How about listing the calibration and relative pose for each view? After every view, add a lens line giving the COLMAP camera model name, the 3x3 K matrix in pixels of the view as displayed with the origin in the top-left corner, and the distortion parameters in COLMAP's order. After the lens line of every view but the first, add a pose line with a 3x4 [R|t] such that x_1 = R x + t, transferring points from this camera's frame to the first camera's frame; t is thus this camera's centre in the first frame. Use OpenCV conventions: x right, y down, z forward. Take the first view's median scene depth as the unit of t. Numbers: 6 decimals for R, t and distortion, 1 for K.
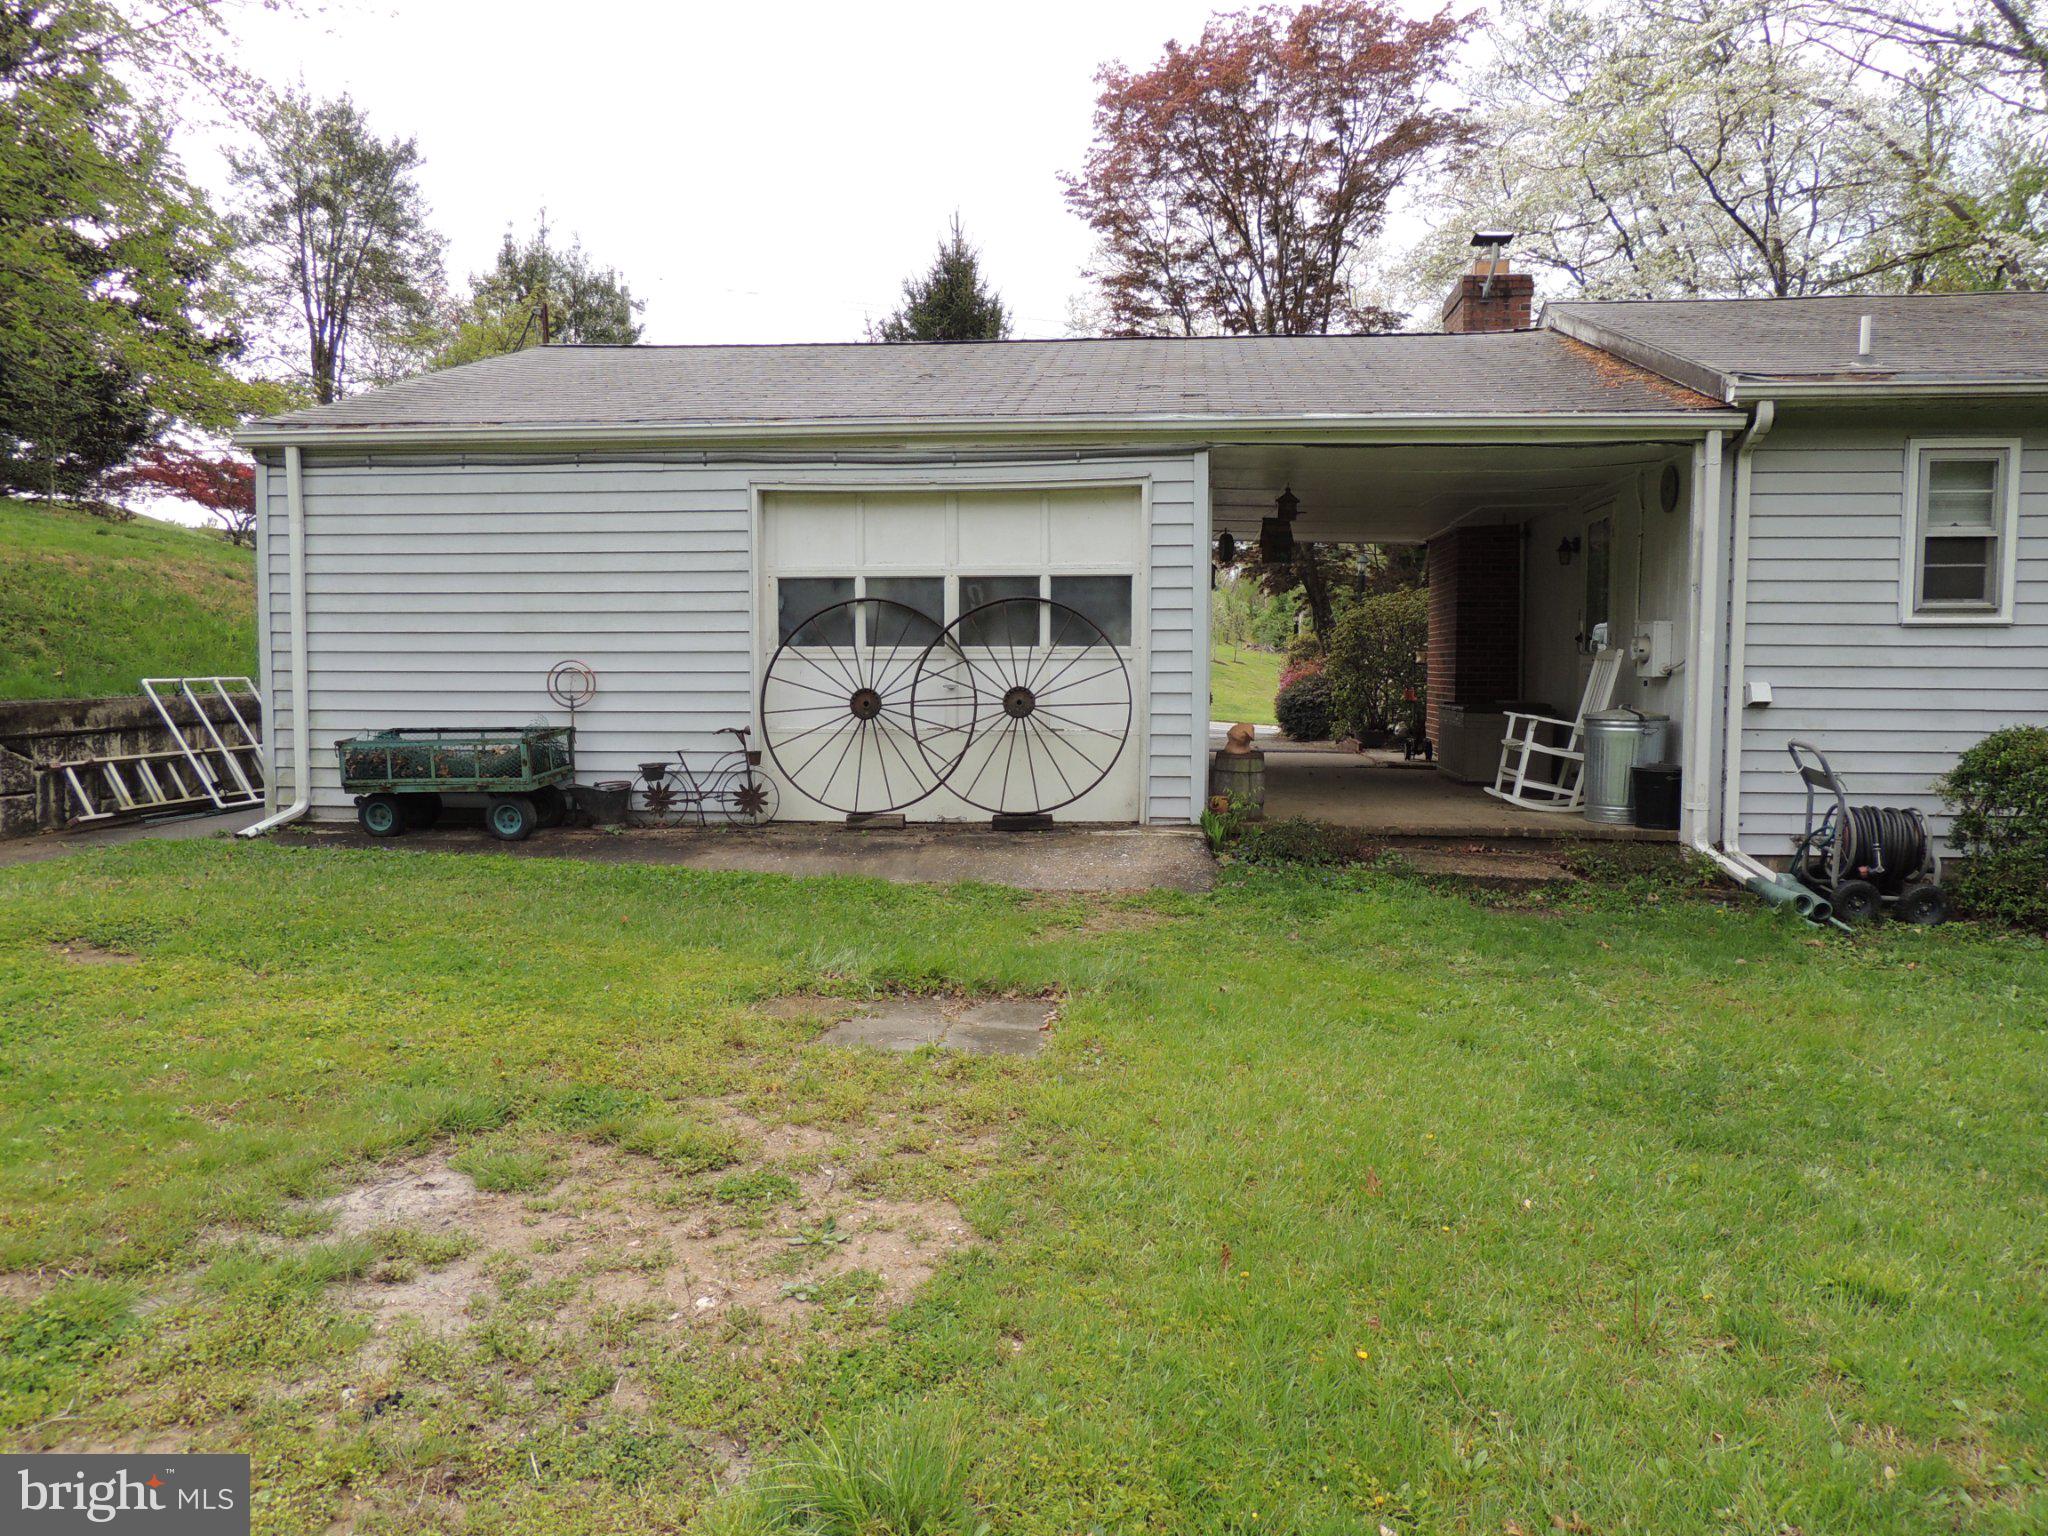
lens RADIAL K [[1465.8, 0, 1013.0], [0, 1465.8, 763.1], [0, 0, 1]] dist [-0.013894, -0.007530]
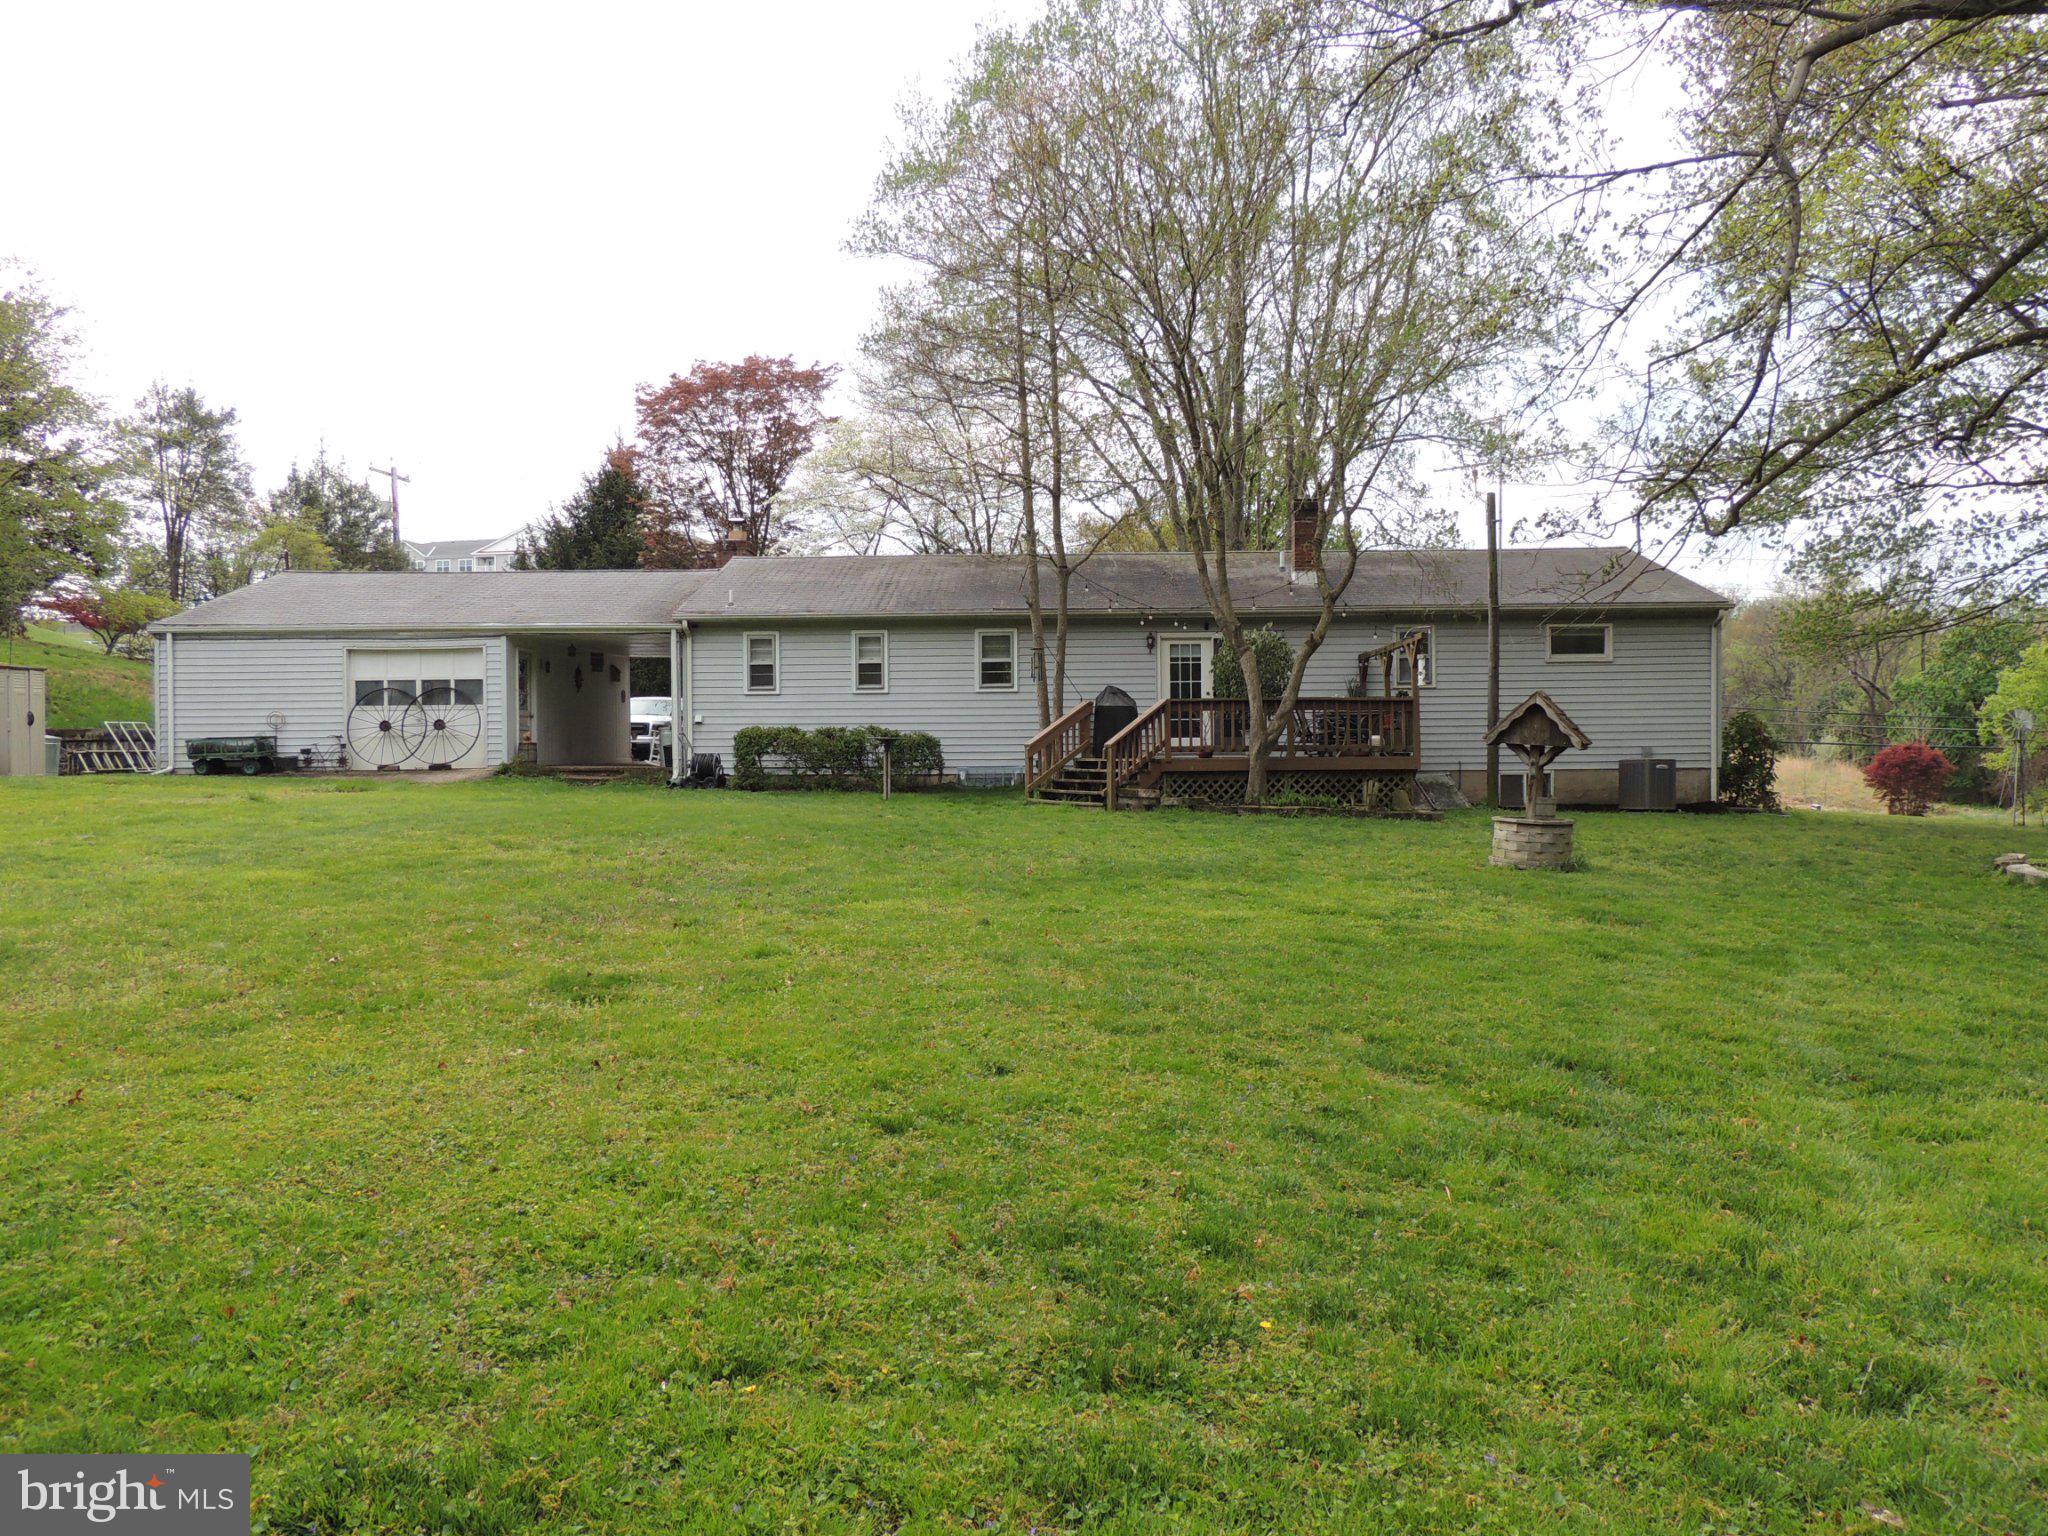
lens RADIAL K [[1465.8, 0, 1028.1], [0, 1465.8, 774.6], [0, 0, 1]] dist [-0.013894, -0.007530]
pose [[0.995174, -0.011954, 0.097399, 0.829322], [0.016581, 0.998765, -0.046844, 0.198217], [-0.096719, 0.048233, 0.994142, -1.837499]]
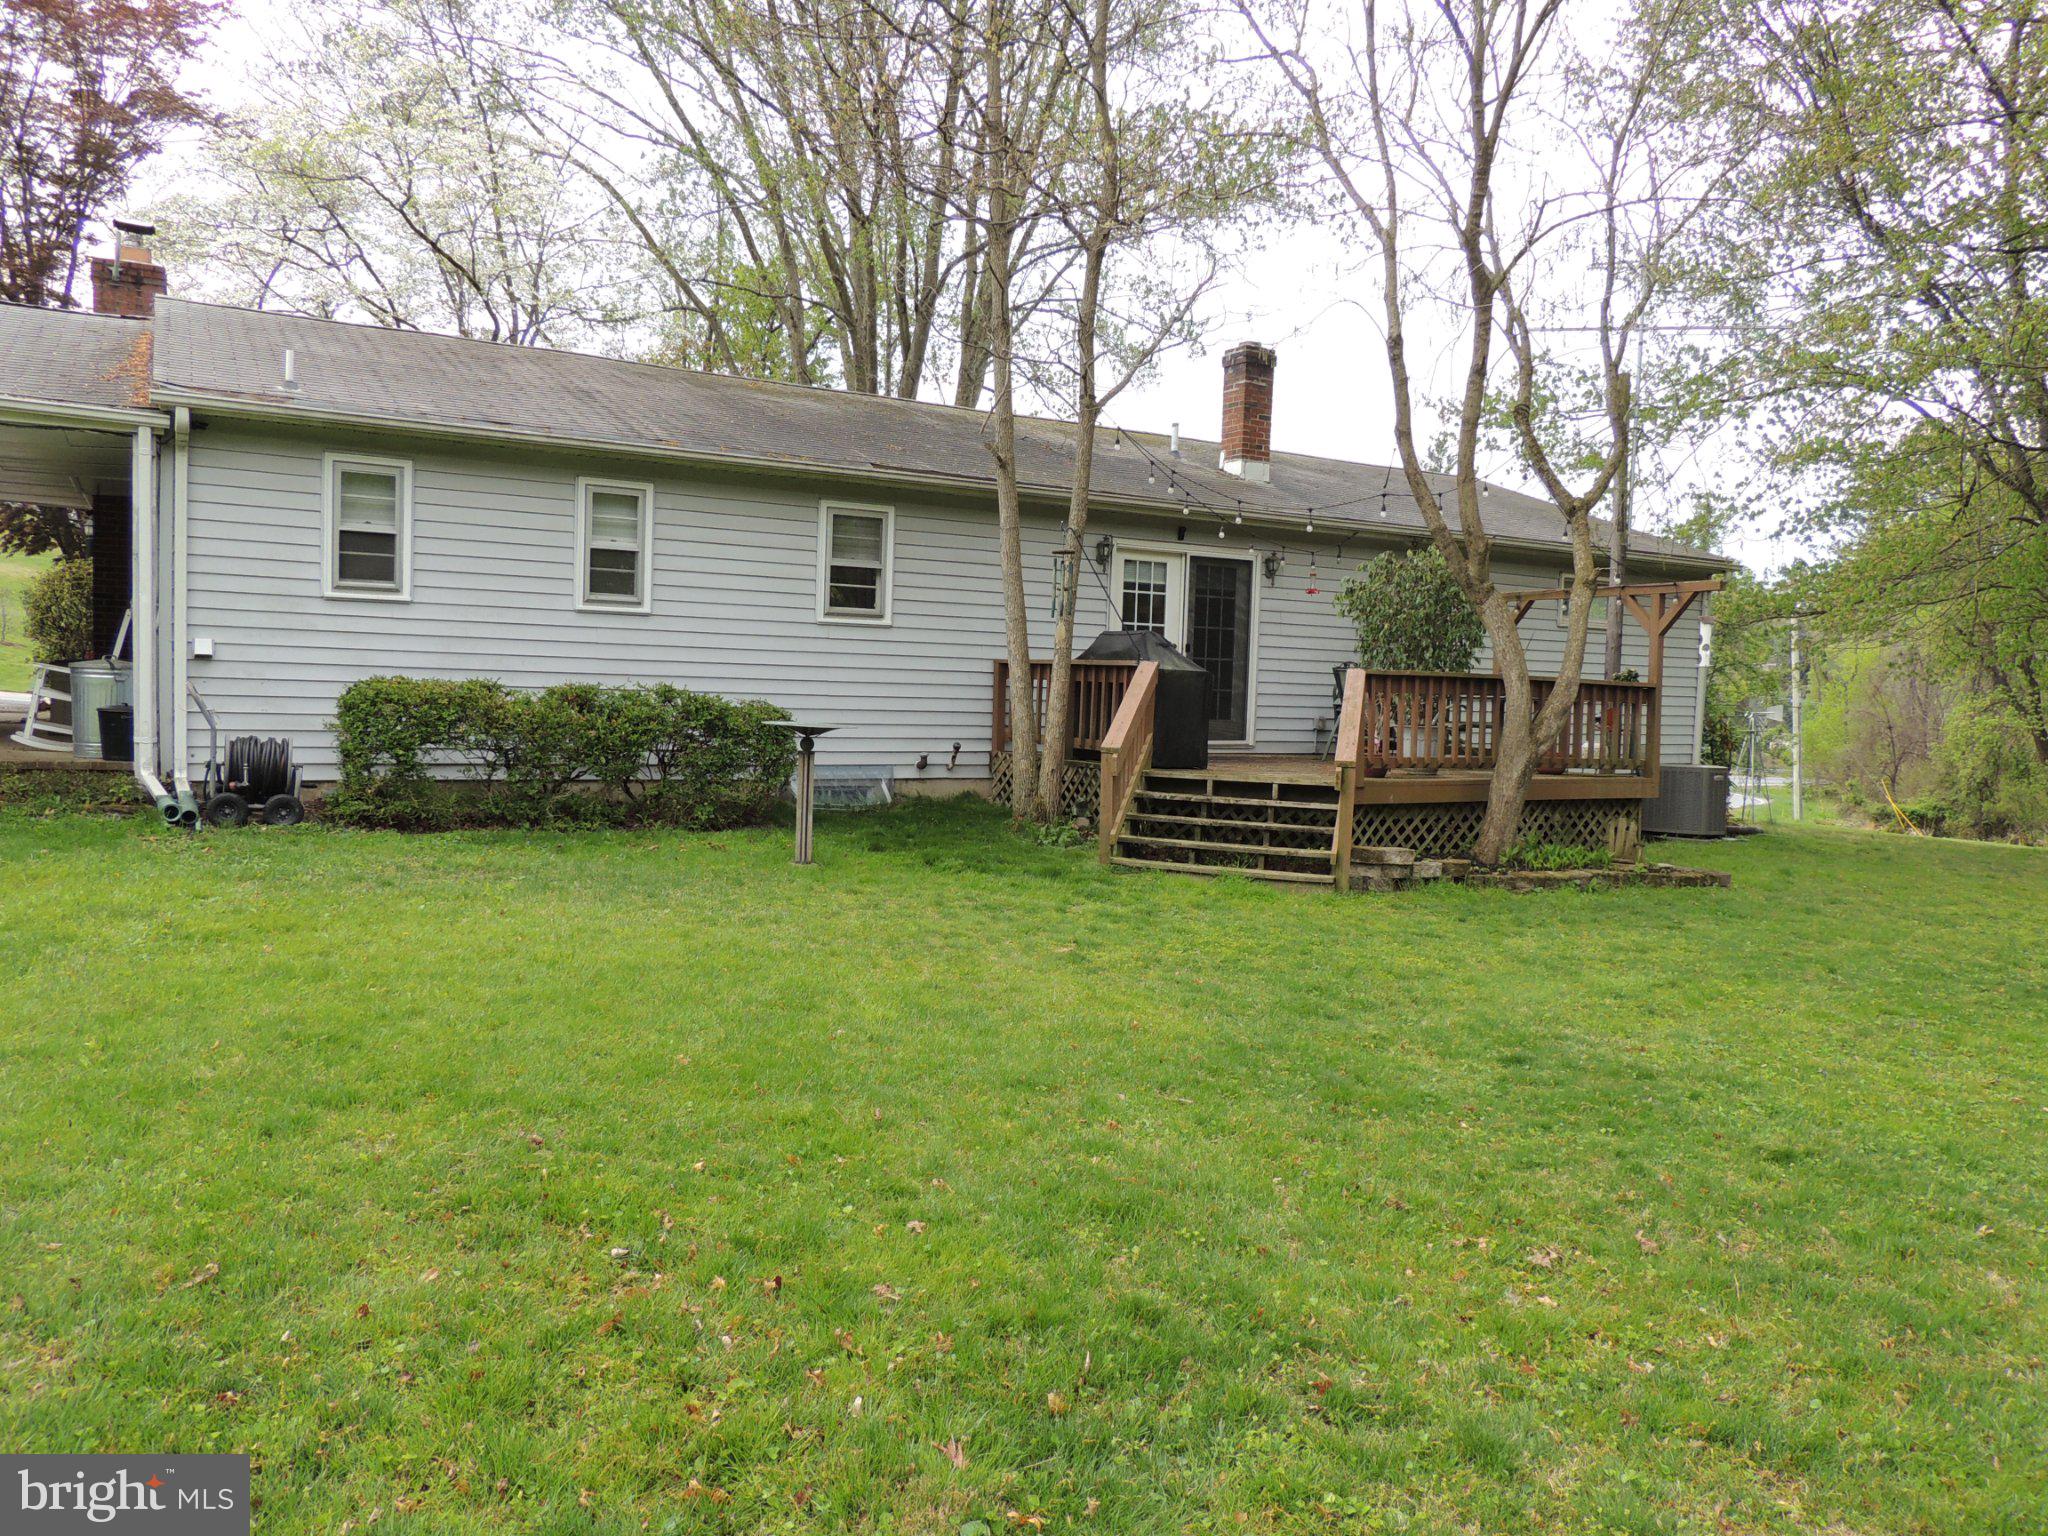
lens RADIAL K [[1465.8, 0, 1032.4], [0, 1465.8, 754.5], [0, 0, 1]] dist [-0.013894, -0.007530]
pose [[0.790340, -0.007493, 0.612622, 0.296218], [0.006002, 0.999972, 0.004487, 0.037918], [-0.612639, 0.000130, 0.790363, -0.364202]]
